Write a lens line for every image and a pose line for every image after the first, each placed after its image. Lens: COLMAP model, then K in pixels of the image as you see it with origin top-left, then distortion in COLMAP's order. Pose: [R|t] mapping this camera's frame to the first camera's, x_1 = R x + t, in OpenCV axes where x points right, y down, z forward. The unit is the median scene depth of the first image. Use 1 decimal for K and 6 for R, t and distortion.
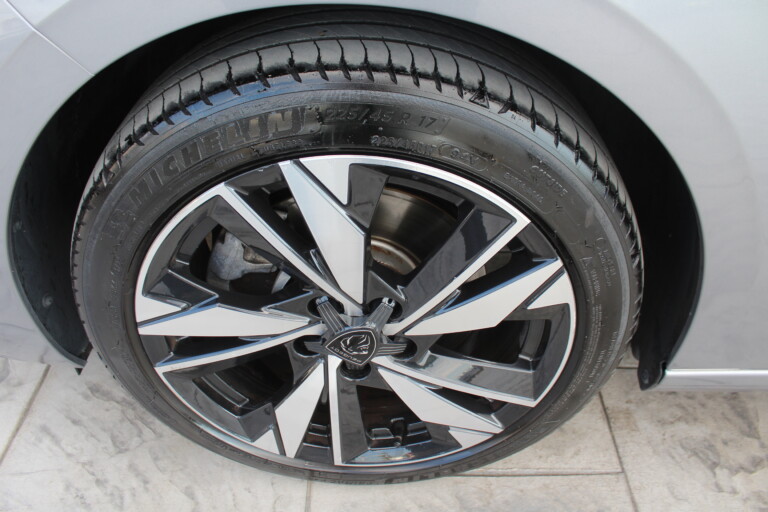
lens RADIAL K [[637.9, 0, 386.2], [0, 637.9, 248.0], [0, 0, 1]] dist [-0.153286, 0.115467]
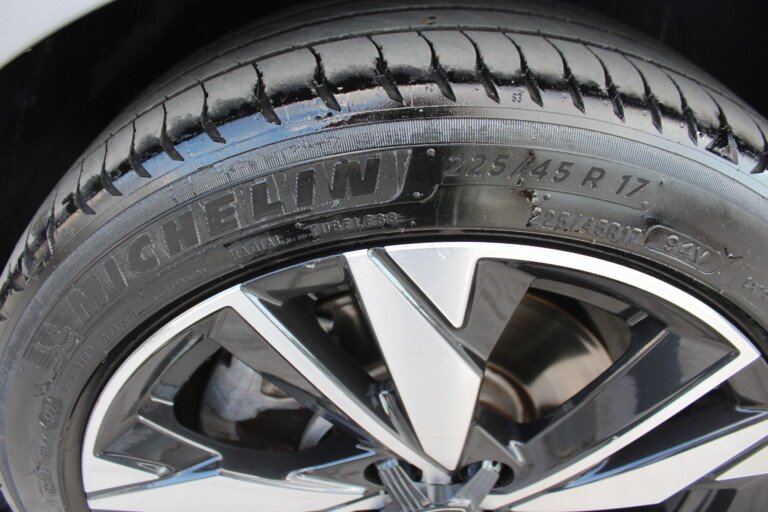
lens RADIAL K [[623.9, 0, 384.0], [0, 623.9, 256.0], [0, 0, 1]] dist [-0.164070, 0.131006]
pose [[0.999582, 0.017538, 0.022963, -0.148218], [-0.015981, 0.997671, -0.066316, -0.097254], [-0.024072, 0.065922, 0.997534, 0.470218]]
